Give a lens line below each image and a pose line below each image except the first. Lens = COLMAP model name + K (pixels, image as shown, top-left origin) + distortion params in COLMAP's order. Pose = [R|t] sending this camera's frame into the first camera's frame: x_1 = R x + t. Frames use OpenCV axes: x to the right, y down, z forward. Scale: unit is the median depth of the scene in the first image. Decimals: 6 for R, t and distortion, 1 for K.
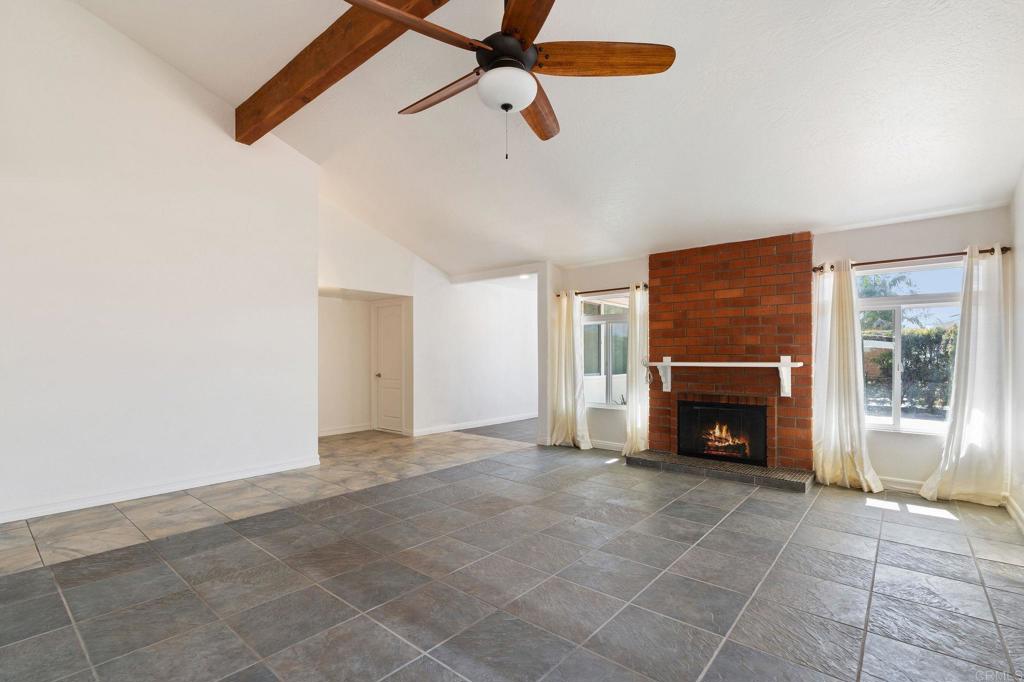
lens RADIAL K [[469.5, 0, 507.0], [0, 469.5, 357.5], [0, 0, 1]] dist [-0.003285, 0.000075]
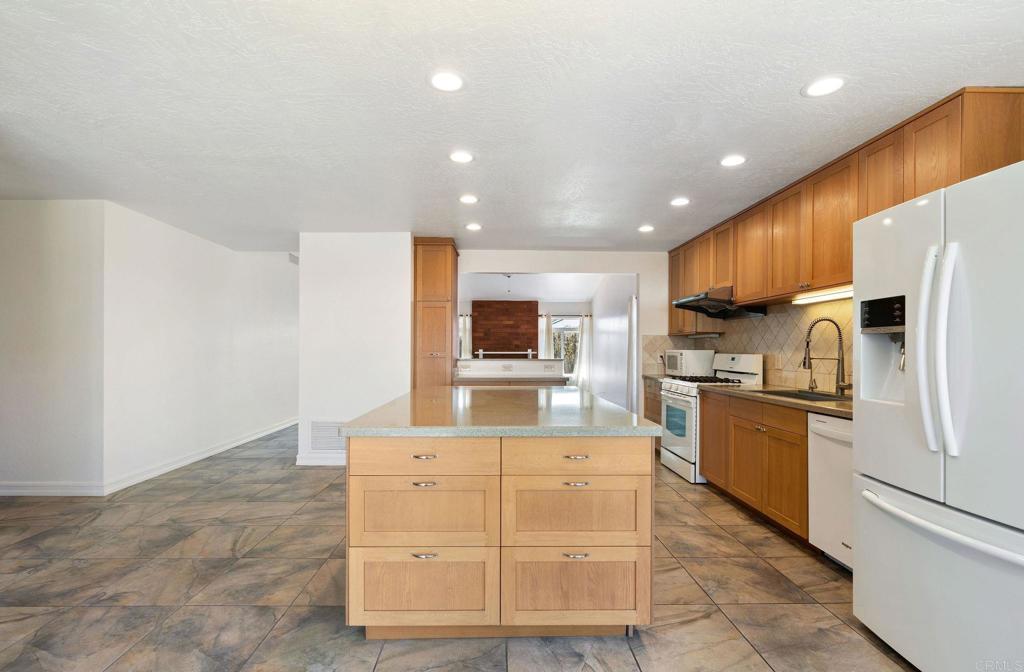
lens RADIAL K [[473.6, 0, 498.1], [0, 473.6, 350.5], [0, 0, 1]] dist [-0.003483, 0.000083]
pose [[0.753524, 0.000811, 0.657420, -1.194698], [-0.002986, 0.999993, 0.002189, -0.001770], [-0.657414, -0.003612, 0.753521, -0.793974]]
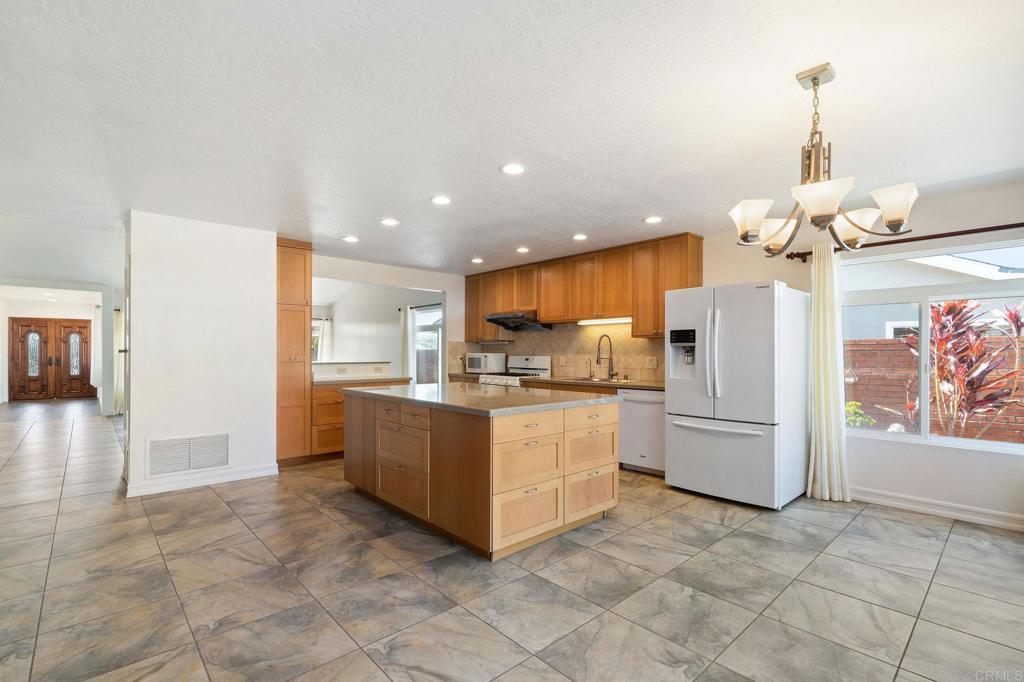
lens RADIAL K [[472.1, 0, 503.7], [0, 472.1, 353.0], [0, 0, 1]] dist [-0.001416, 0.000133]
pose [[0.132566, -0.000883, 0.991174, -1.589408], [-0.000618, 0.999999, 0.000973, -0.004262], [-0.991174, -0.000741, 0.132566, -0.490730]]
